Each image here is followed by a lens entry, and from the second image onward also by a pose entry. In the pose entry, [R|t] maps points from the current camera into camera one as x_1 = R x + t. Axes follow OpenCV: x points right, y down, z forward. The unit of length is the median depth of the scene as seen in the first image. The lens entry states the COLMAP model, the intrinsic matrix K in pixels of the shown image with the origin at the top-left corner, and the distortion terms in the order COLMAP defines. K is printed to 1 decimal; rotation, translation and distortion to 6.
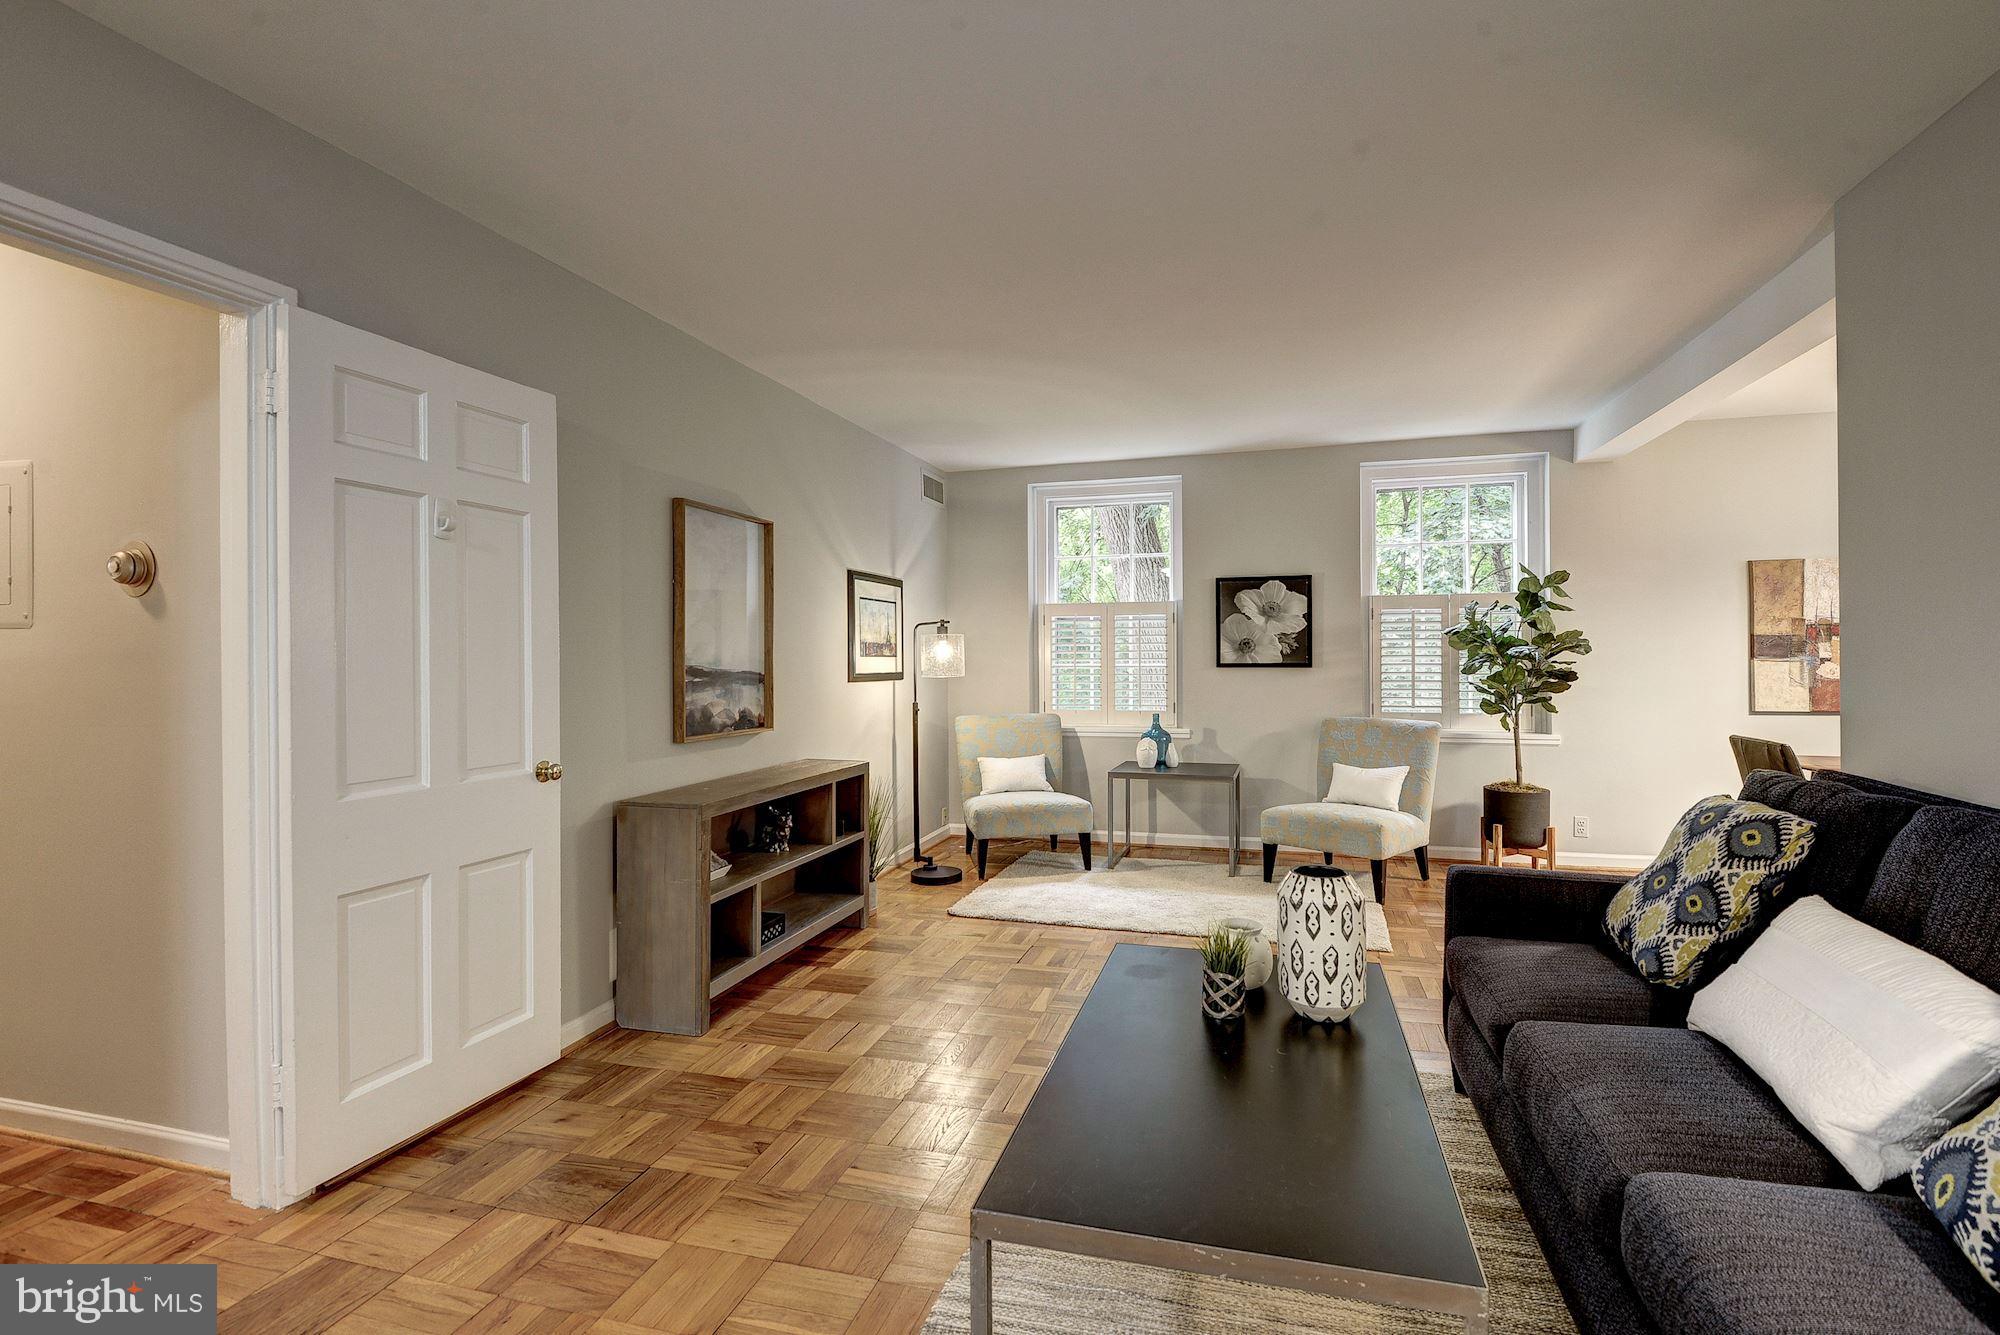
lens RADIAL K [[922.2, 0, 1036.2], [0, 922.2, 657.1], [0, 0, 1]] dist [0.015314, -0.000306]
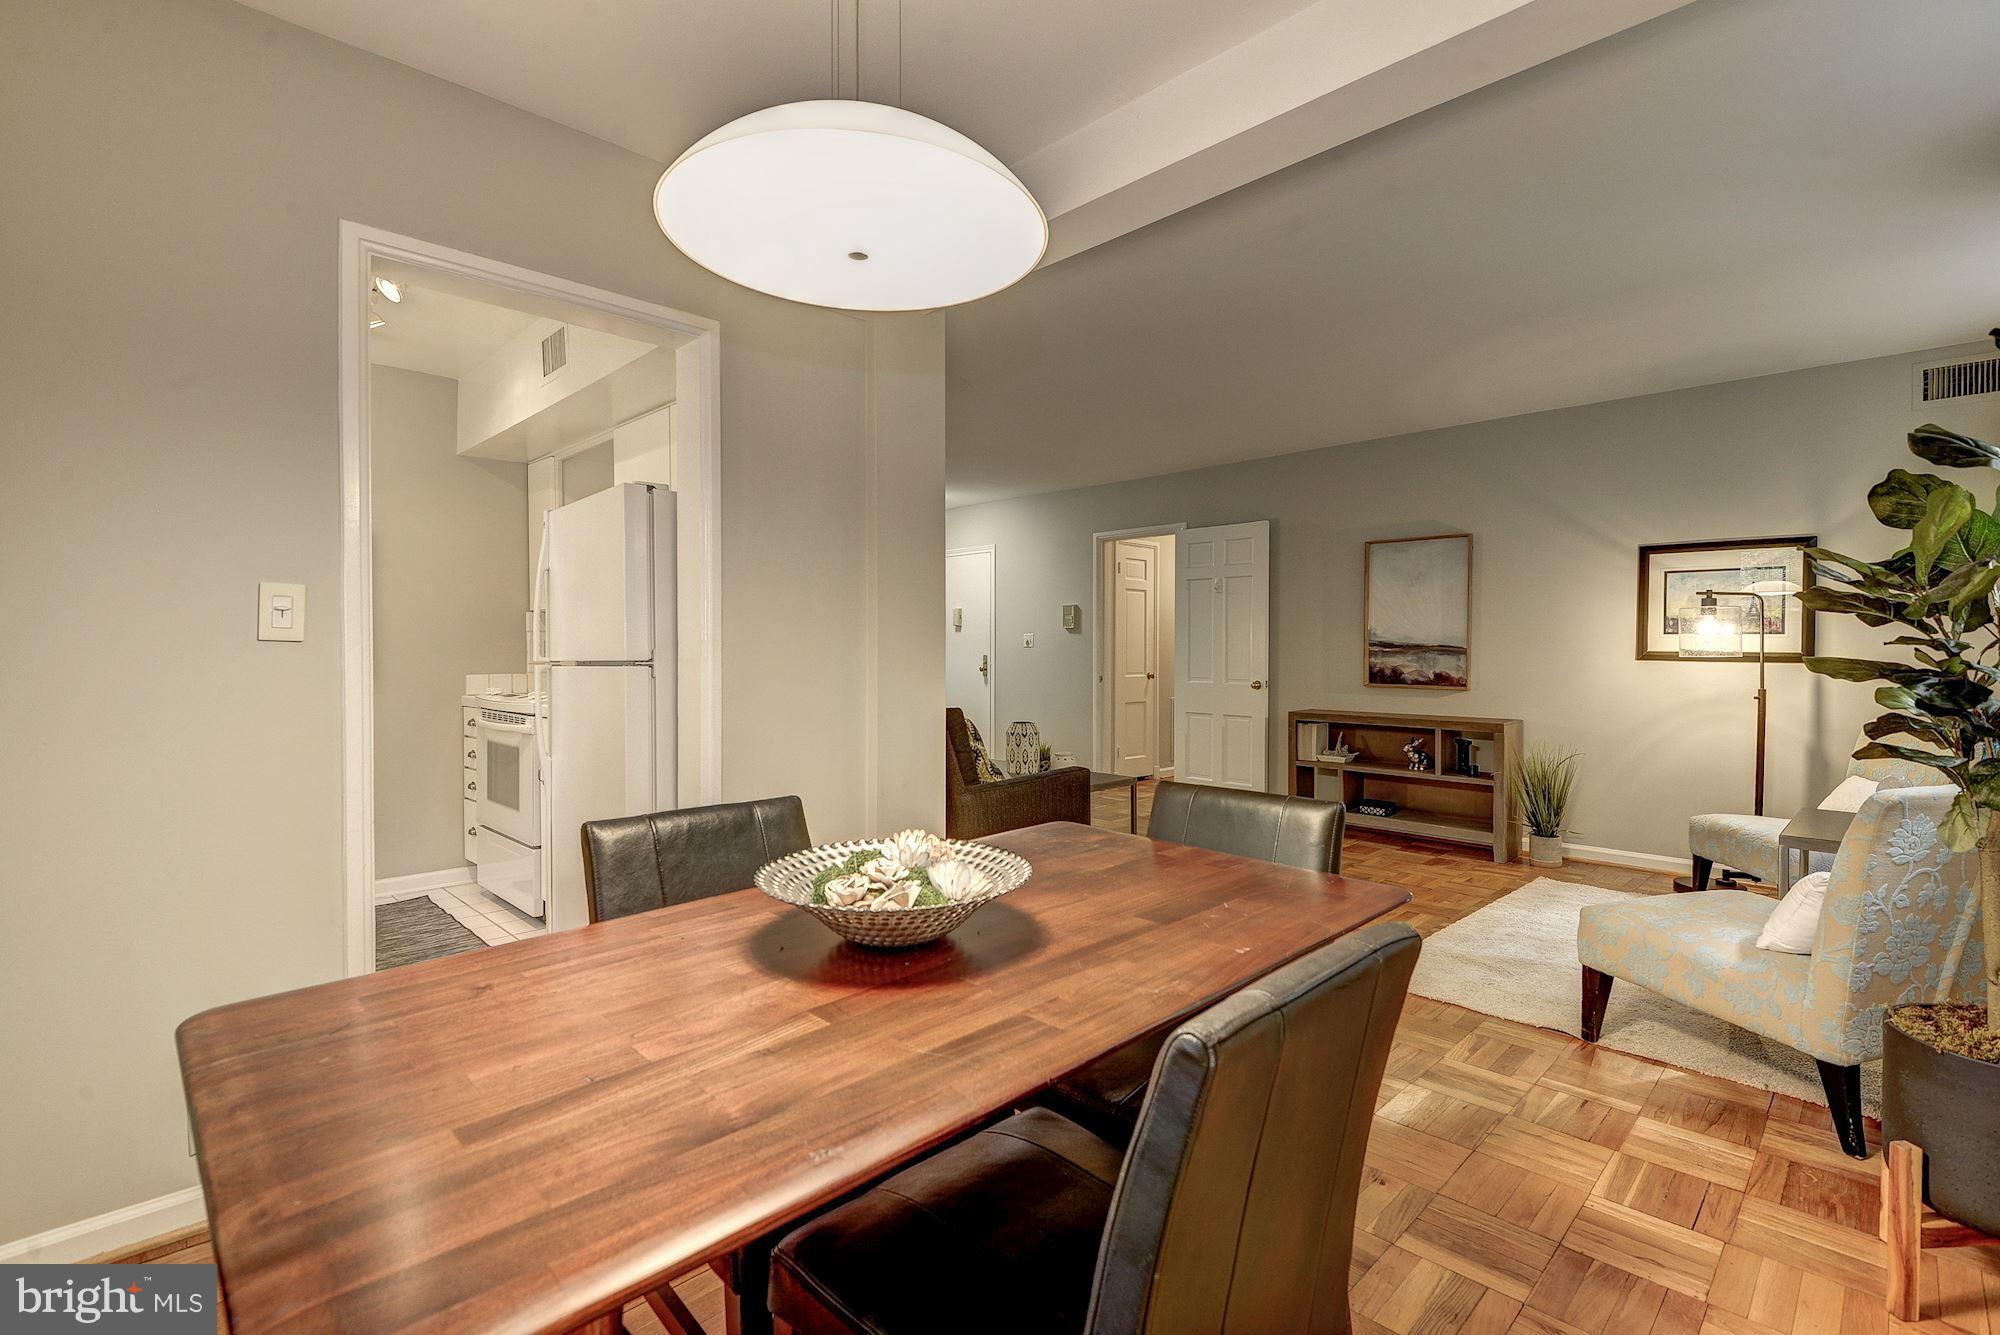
lens RADIAL K [[896.7, 0, 999.1], [0, 896.7, 661.7], [0, 0, 1]] dist [0.032161, -0.024386]
pose [[-0.496630, 0.021206, -0.867703, 0.960310], [0.002238, 0.999729, 0.023152, 0.005390], [0.867960, 0.009556, -0.496543, 0.855826]]
